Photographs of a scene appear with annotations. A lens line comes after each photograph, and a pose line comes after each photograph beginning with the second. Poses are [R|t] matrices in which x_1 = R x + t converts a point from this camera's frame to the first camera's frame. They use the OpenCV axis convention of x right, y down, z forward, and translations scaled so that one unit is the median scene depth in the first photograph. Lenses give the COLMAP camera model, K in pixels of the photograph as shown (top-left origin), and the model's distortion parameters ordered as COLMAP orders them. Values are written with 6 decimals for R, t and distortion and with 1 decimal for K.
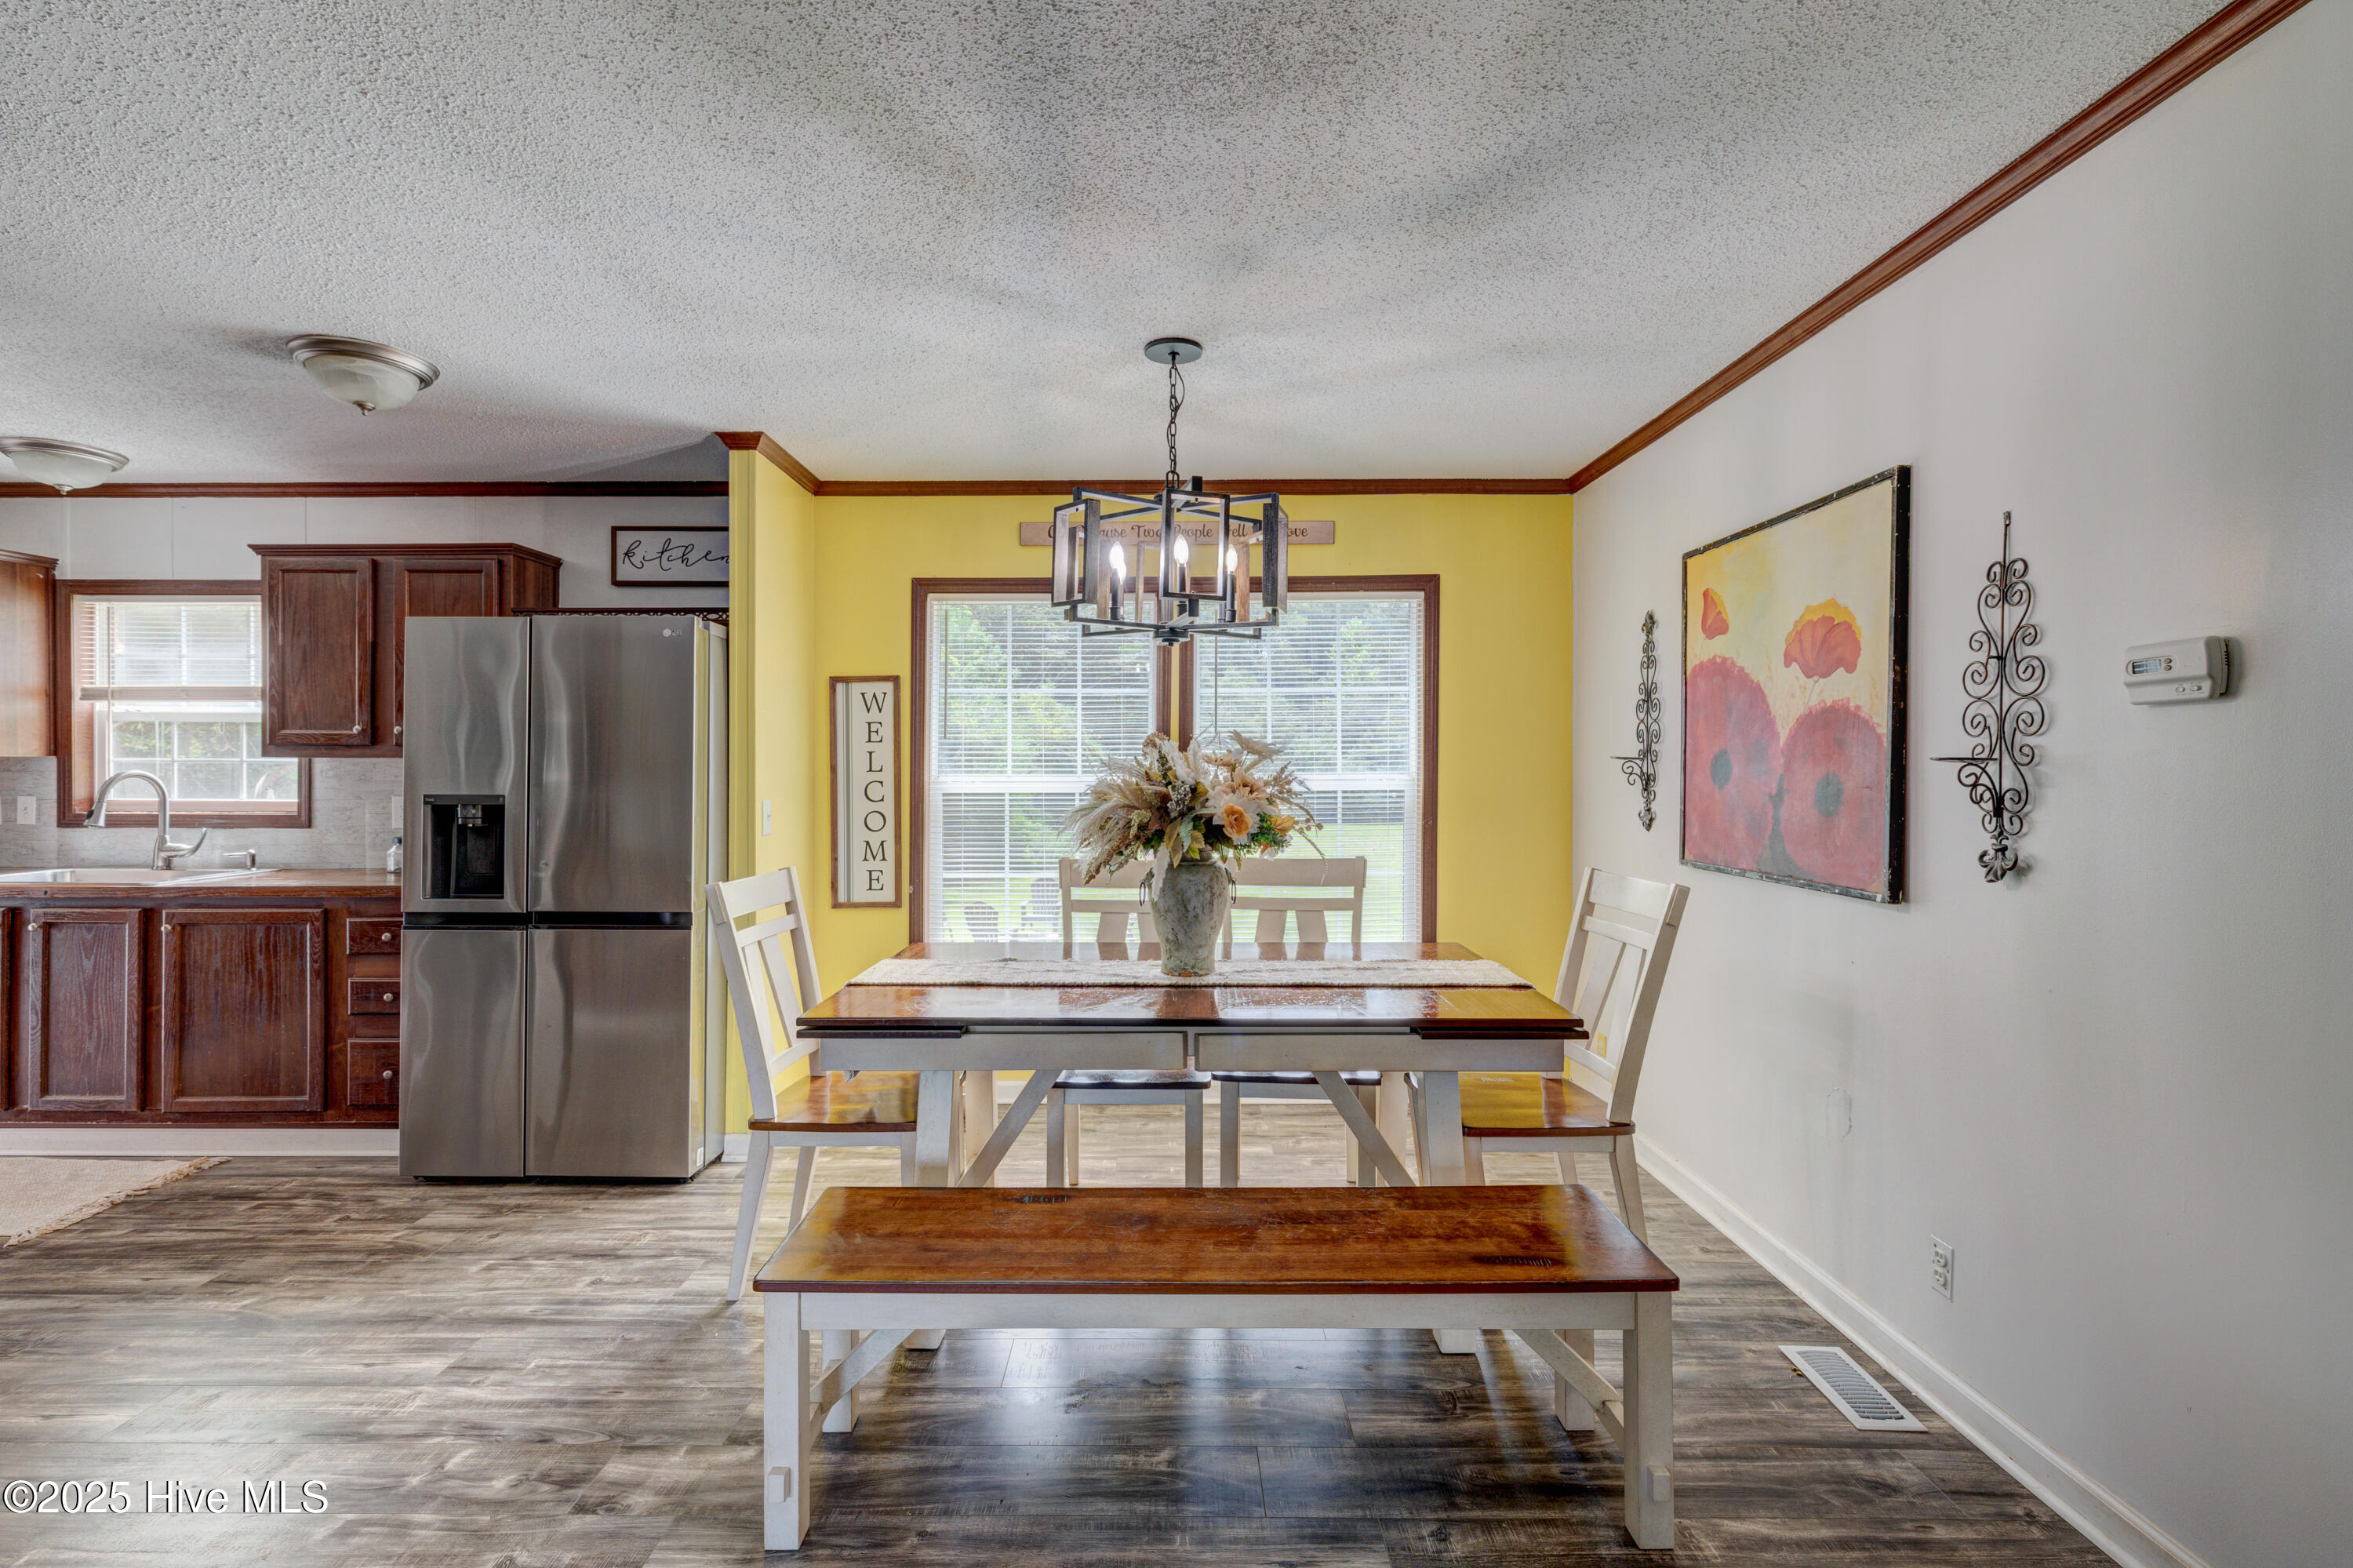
lens RADIAL K [[1045.5, 0, 1172.0], [0, 1045.5, 782.7], [0, 0, 1]] dist [0.000000, -0.000049]
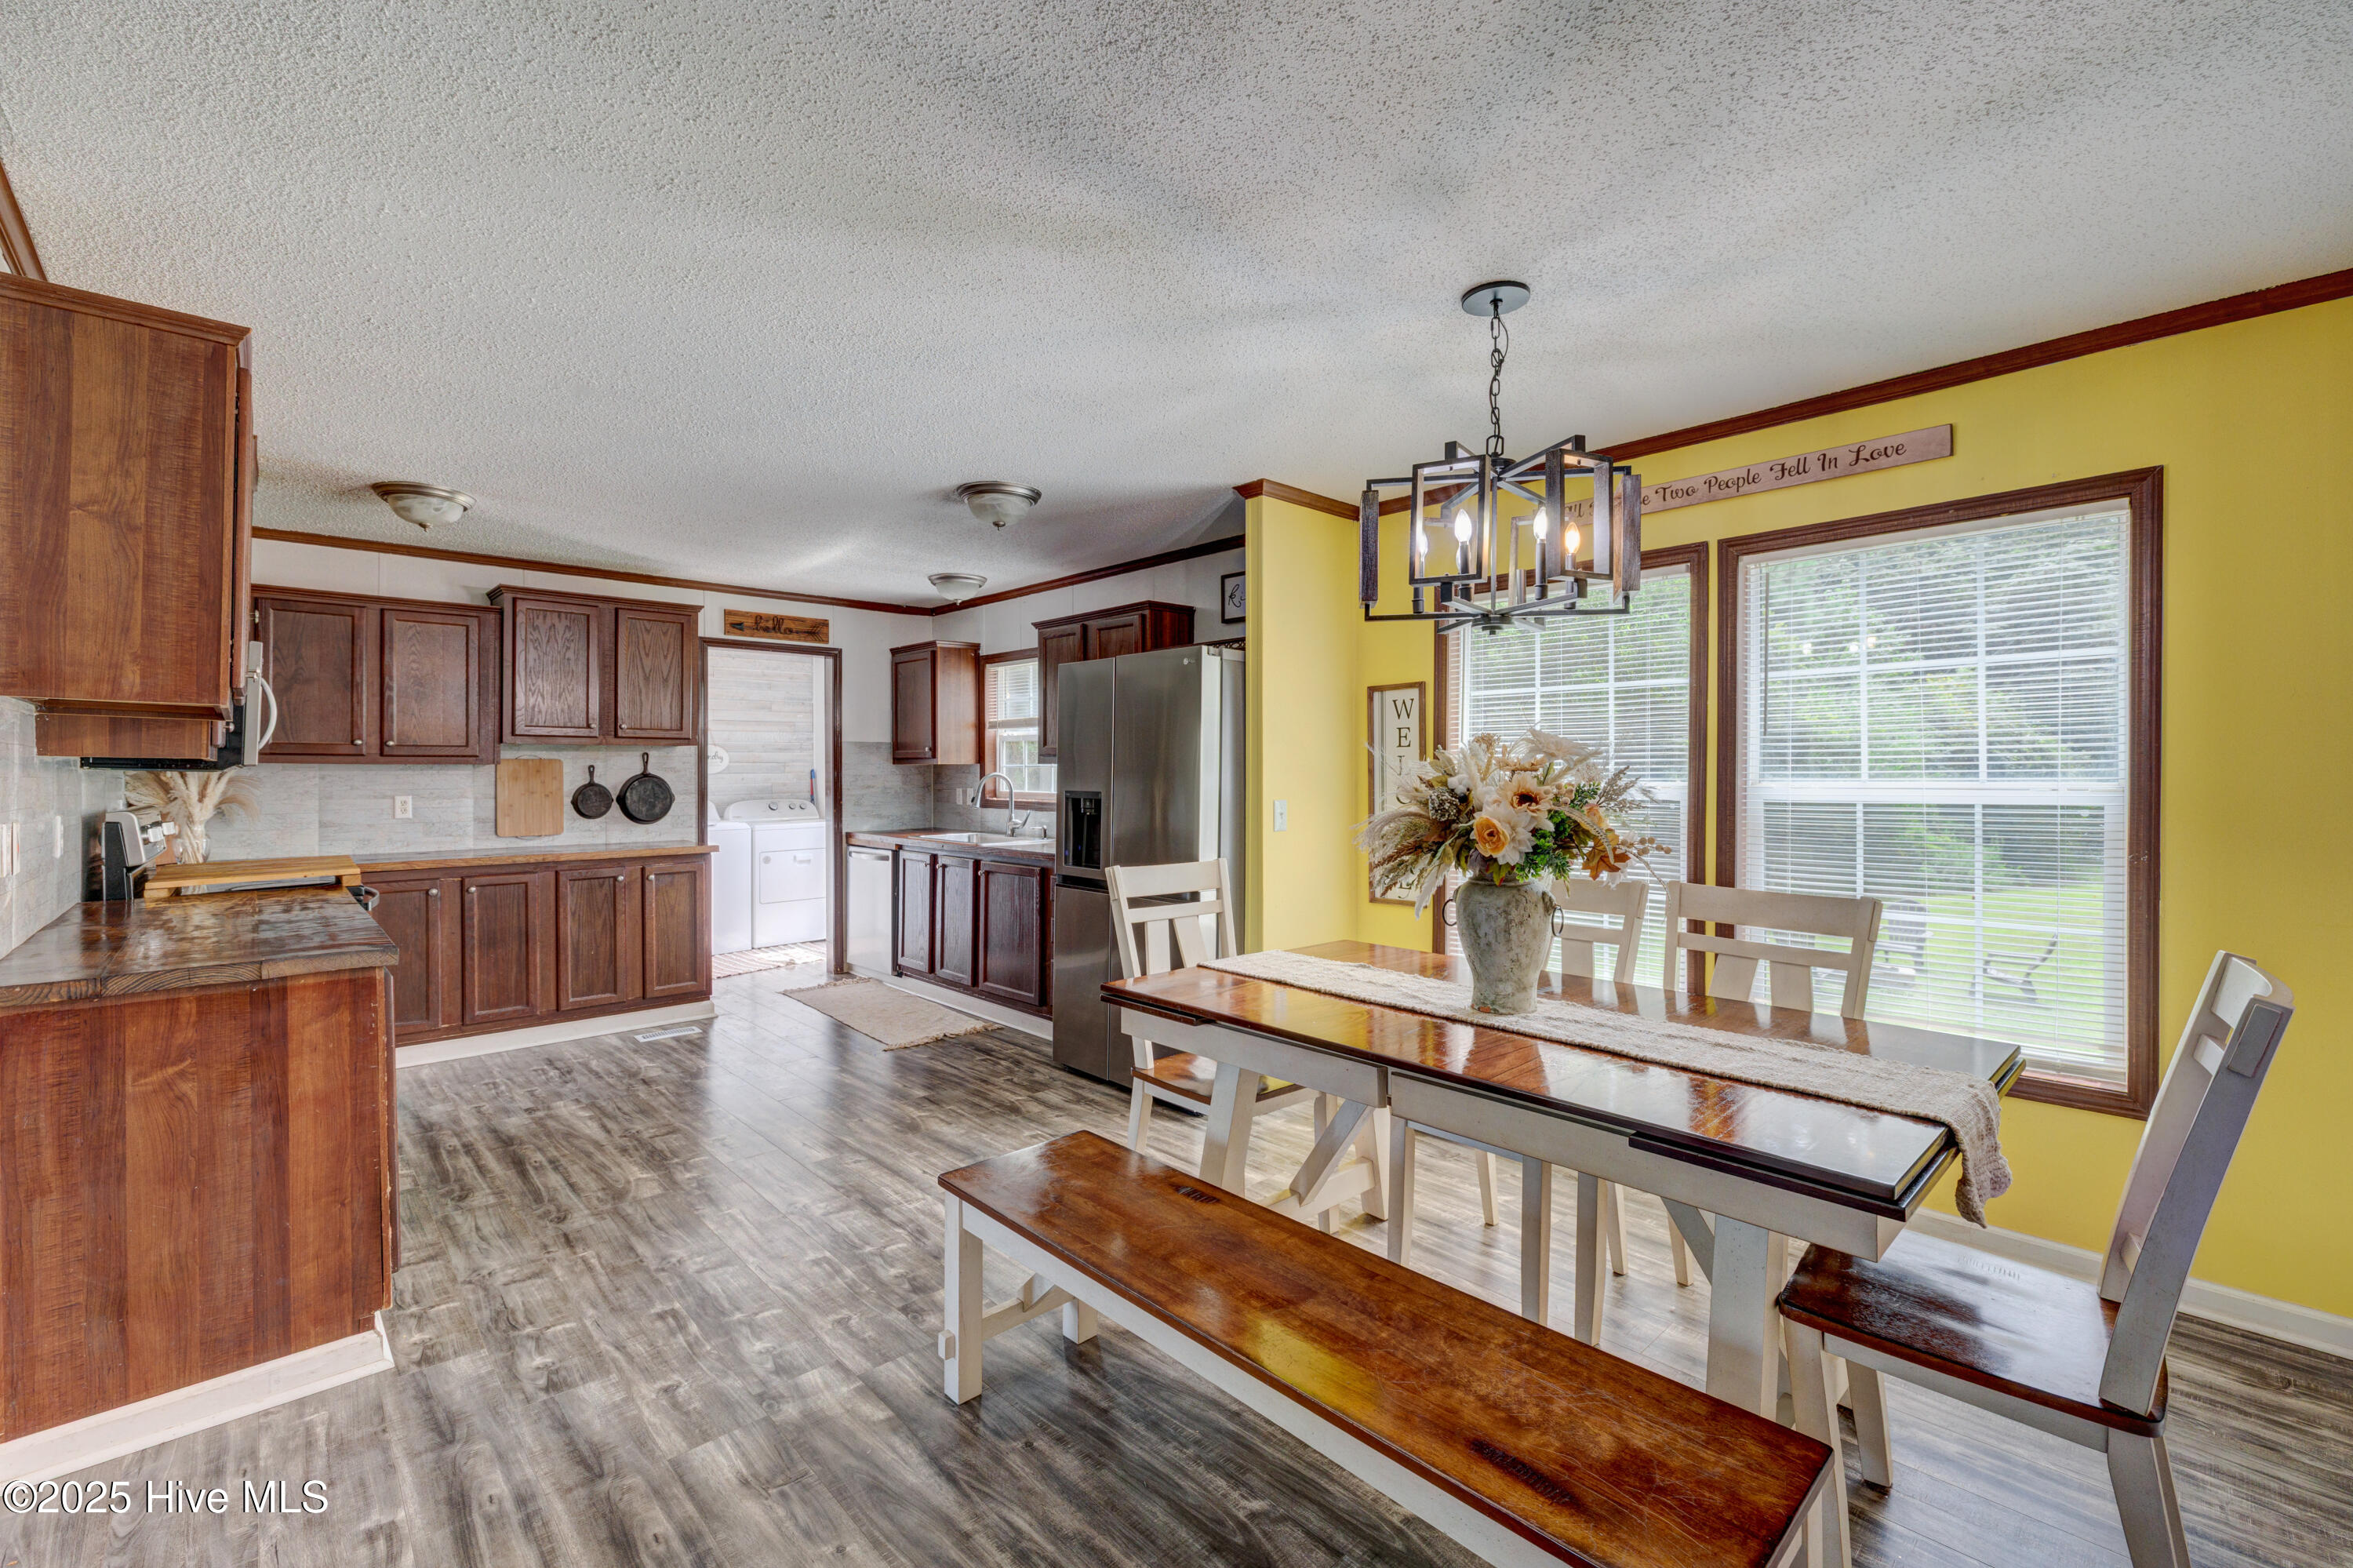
lens RADIAL K [[993.8, 0, 1168.3], [0, 993.8, 772.1], [0, 0, 1]] dist [0.001992, 0.000399]
pose [[0.686308, 0.001884, -0.727308, 0.343411], [-0.011284, 0.999904, -0.008058, -0.003633], [0.727223, 0.013737, 0.686264, 0.187774]]
